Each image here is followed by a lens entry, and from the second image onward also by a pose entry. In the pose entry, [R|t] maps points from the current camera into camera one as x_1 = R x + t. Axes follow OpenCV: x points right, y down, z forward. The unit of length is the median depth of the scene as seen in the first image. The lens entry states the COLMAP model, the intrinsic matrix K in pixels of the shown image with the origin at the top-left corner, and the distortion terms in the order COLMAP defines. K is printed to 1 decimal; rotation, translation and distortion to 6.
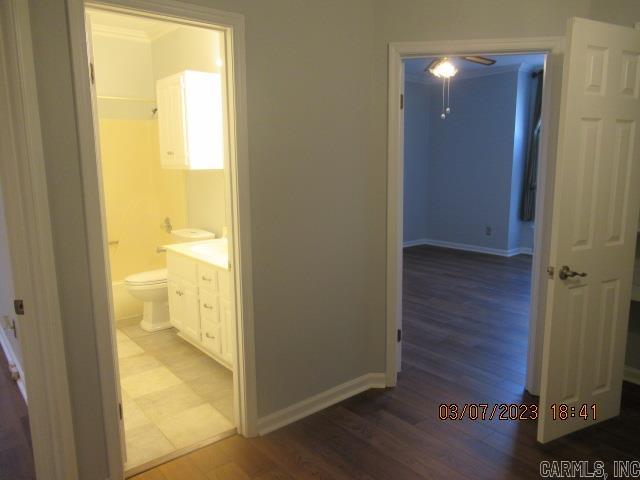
lens RADIAL K [[481.2, 0, 320.0], [0, 481.2, 240.0], [0, 0, 1]] dist [-0.006010, 0.002156]
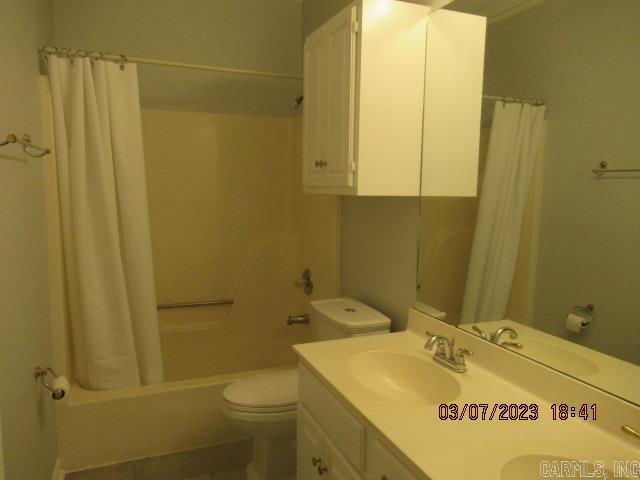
lens RADIAL K [[481.2, 0, 320.0], [0, 481.2, 240.0], [0, 0, 1]] dist [-0.006010, 0.002156]
pose [[0.959076, 0.054169, -0.277918, -0.154746], [-0.070455, 0.996314, -0.048943, -0.068260], [0.274242, 0.066521, 0.959357, 0.480764]]
